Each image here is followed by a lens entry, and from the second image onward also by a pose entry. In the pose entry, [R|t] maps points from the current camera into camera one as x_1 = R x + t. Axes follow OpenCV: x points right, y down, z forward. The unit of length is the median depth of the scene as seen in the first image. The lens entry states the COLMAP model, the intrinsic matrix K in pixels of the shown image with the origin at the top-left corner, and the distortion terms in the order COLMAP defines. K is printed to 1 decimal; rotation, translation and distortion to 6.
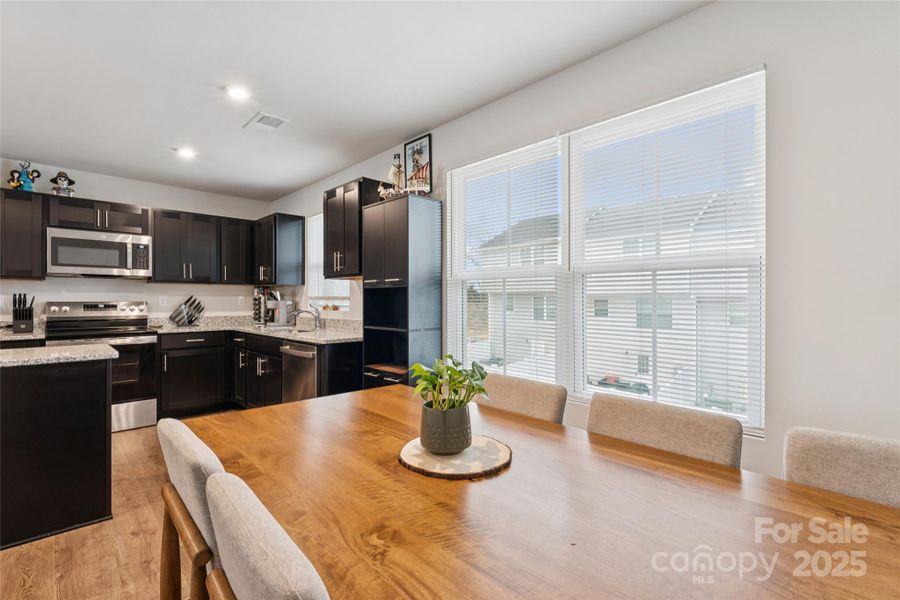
lens RADIAL K [[415.0, 0, 447.3], [0, 415.0, 297.6], [0, 0, 1]] dist [0.002402, 0.002694]
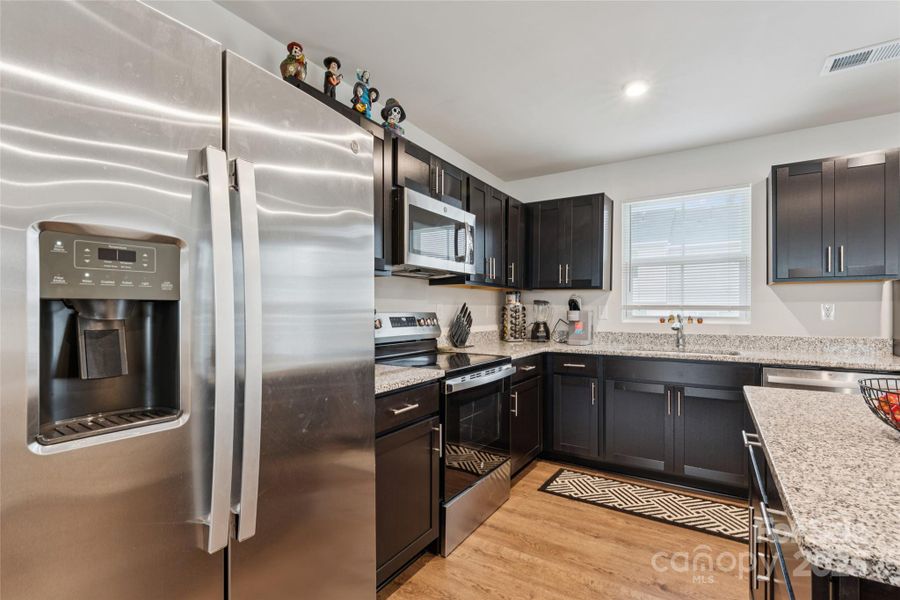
lens RADIAL K [[415.0, 0, 456.4], [0, 415.0, 308.6], [0, 0, 1]] dist [0.002402, 0.002694]
pose [[0.967498, 0.001952, 0.252872, -0.973085], [-0.003180, 0.999985, 0.004448, 0.000826], [-0.252859, -0.005108, 0.967490, 0.385281]]
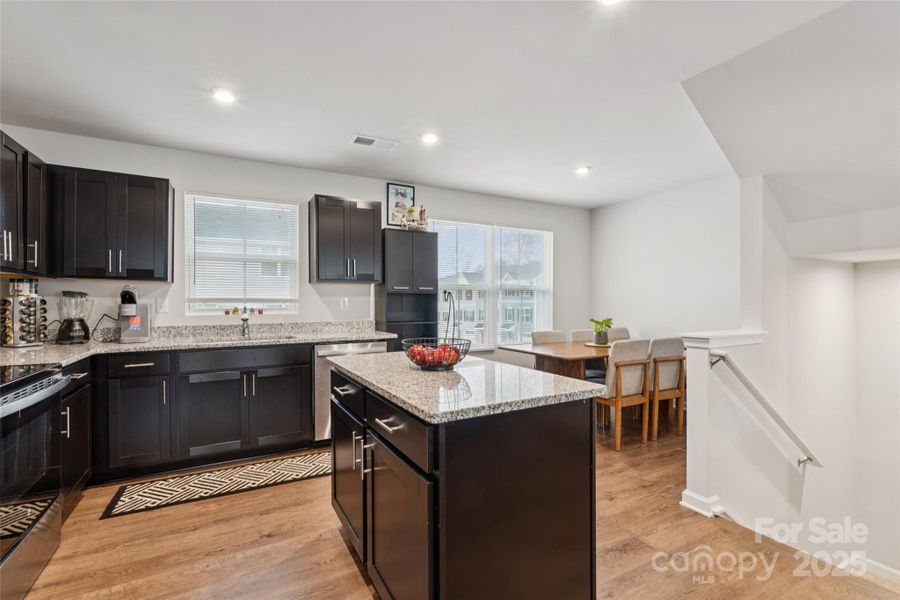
lens RADIAL K [[415.0, 0, 443.1], [0, 415.0, 302.1], [0, 0, 1]] dist [0.002402, 0.002694]
pose [[0.264524, -0.002734, 0.964375, -1.101897], [-0.003409, 0.999987, 0.003770, 0.000002], [-0.964373, -0.004284, 0.264511, 0.406642]]
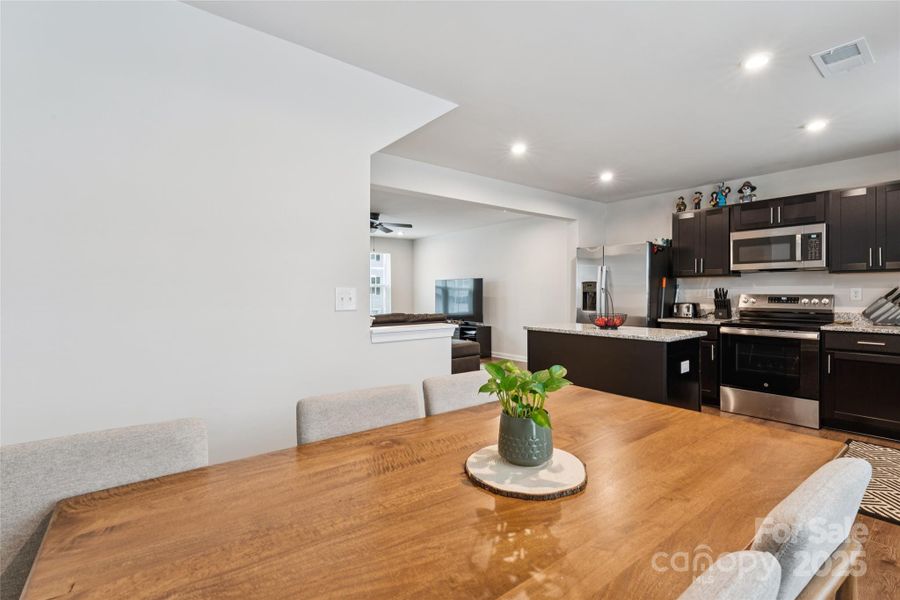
lens RADIAL K [[415.0, 0, 448.3], [0, 415.0, 296.6], [0, 0, 1]] dist [0.002402, 0.002694]
pose [[-0.083341, 0.012385, -0.996444, 0.287586], [0.012047, 0.999862, 0.011420, -0.007221], [0.996448, -0.011053, -0.083478, 0.268774]]
